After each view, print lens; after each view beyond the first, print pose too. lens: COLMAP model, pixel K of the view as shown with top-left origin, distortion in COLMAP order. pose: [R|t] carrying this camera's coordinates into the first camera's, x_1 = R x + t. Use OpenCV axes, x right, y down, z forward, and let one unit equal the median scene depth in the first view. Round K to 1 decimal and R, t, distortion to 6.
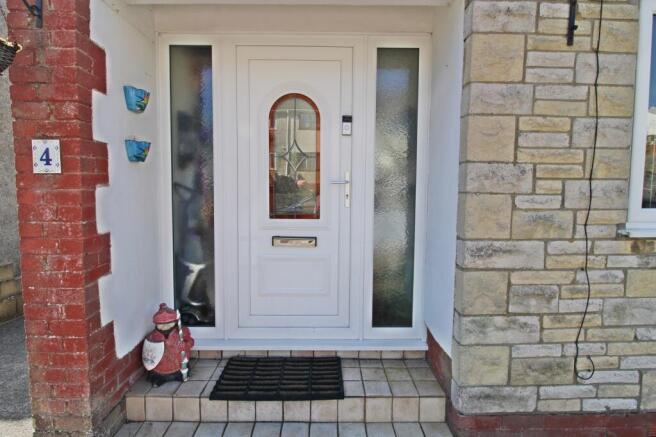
lens RADIAL K [[334.1, 0, 328.1], [0, 334.1, 219.8], [0, 0, 1]] dist [-0.000370, -0.000045]
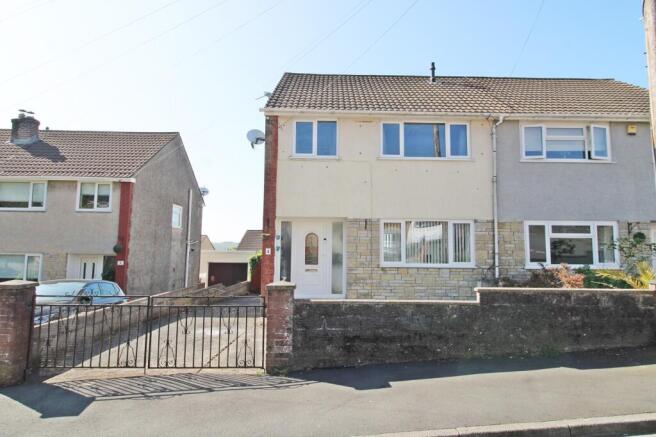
lens RADIAL K [[476.0, 0, 328.2], [0, 476.0, 218.8], [0, 0, 1]] dist [0.001353, 0.000009]
pose [[0.999803, 0.002570, -0.019696, 0.249772], [-0.005722, 0.986830, -0.161661, 0.450873], [0.019021, 0.161742, 0.986650, -5.612700]]
